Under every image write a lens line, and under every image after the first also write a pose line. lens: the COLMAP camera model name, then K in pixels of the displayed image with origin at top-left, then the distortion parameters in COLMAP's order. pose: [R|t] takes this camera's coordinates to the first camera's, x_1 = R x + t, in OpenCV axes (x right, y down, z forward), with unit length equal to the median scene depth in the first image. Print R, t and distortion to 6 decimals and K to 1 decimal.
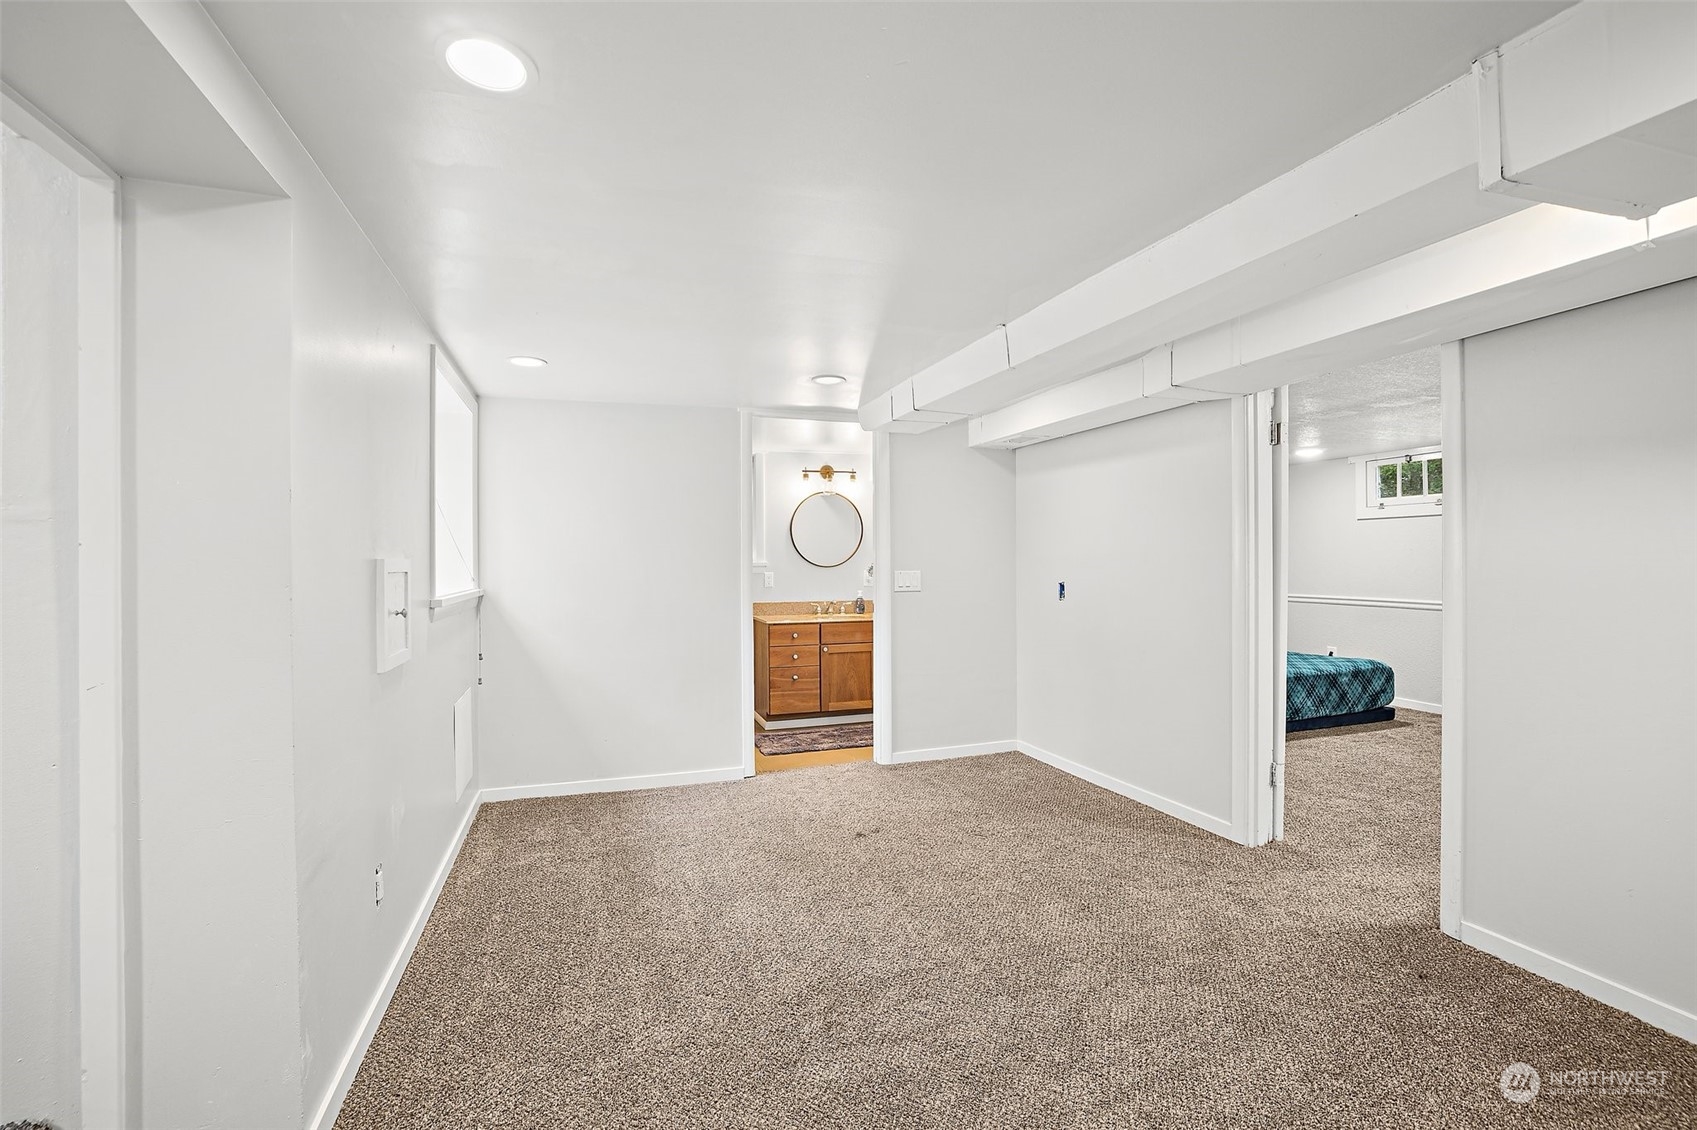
lens RADIAL K [[752.0, 0, 853.5], [0, 752.0, 572.4], [0, 0, 1]] dist [-0.045521, 0.018219]
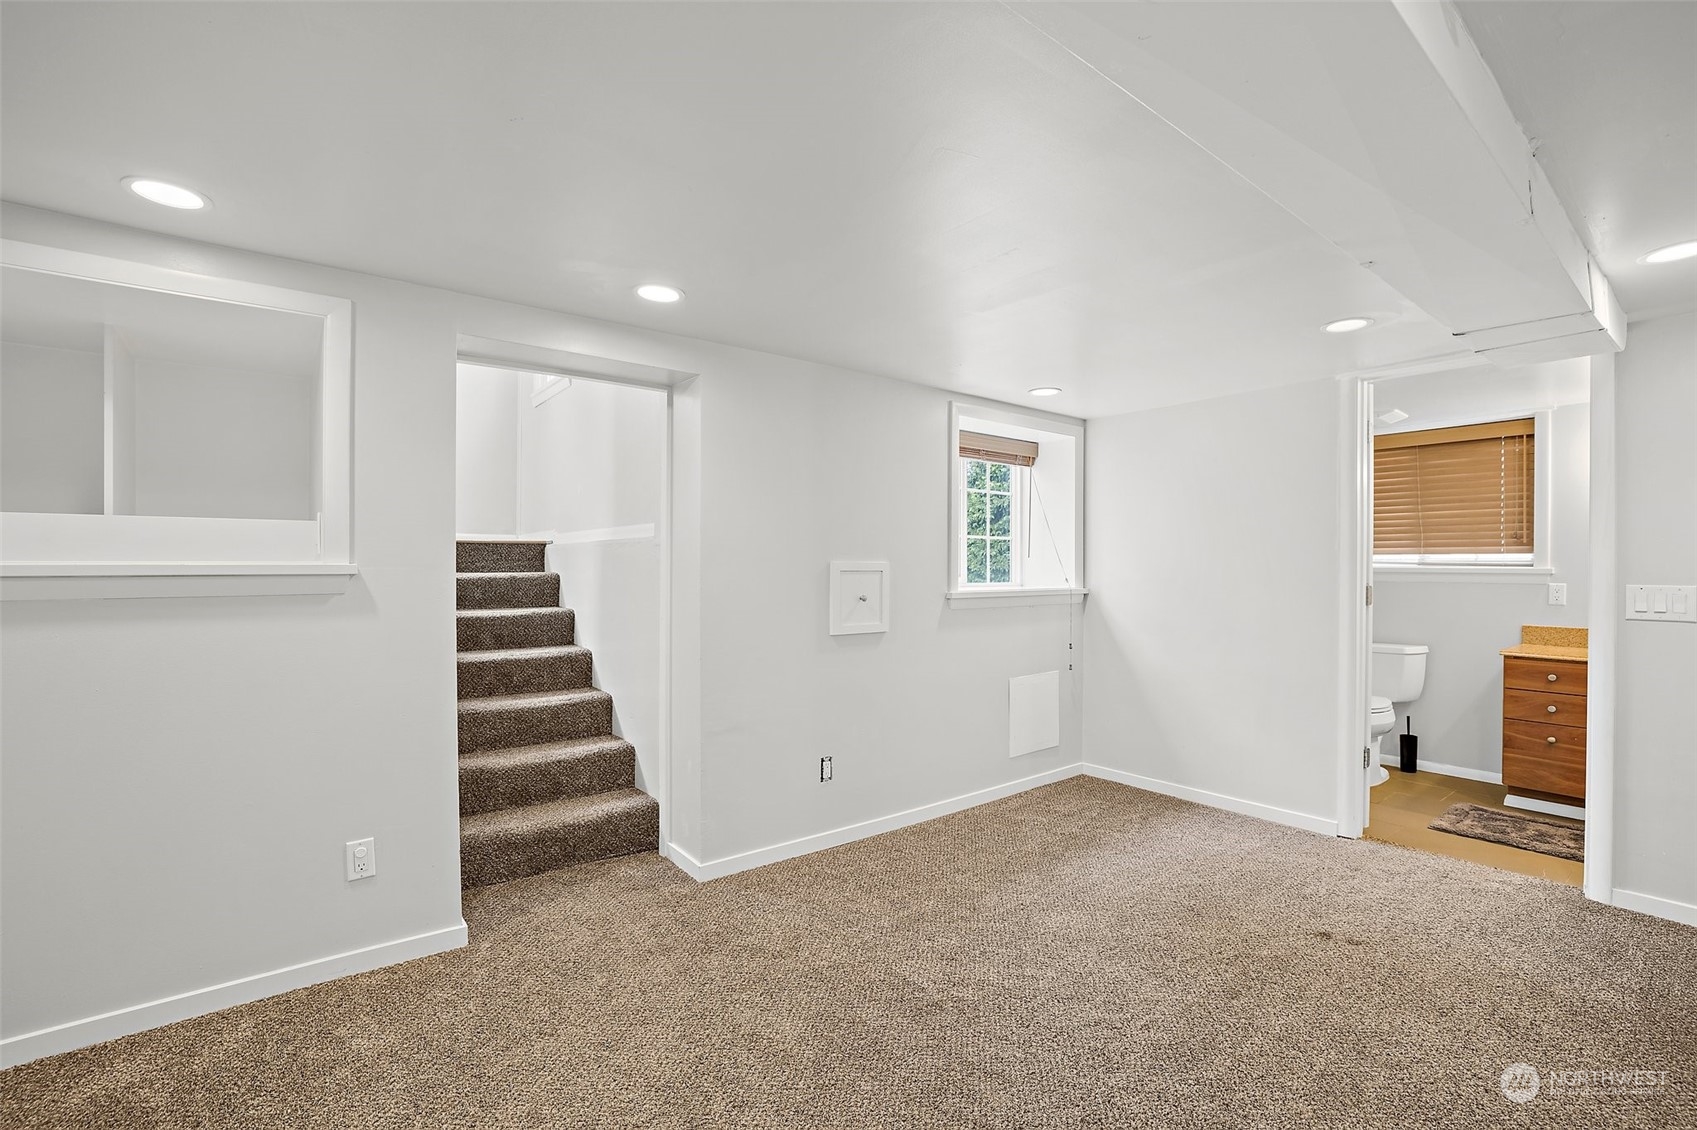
lens RADIAL K [[752.0, 0, 853.5], [0, 752.0, 572.4], [0, 0, 1]] dist [-0.045521, 0.018219]
pose [[0.338481, 0.015624, -0.940844, 0.452091], [-0.018576, 0.999778, 0.009919, -0.007001], [0.940790, 0.014120, 0.338696, 0.259790]]
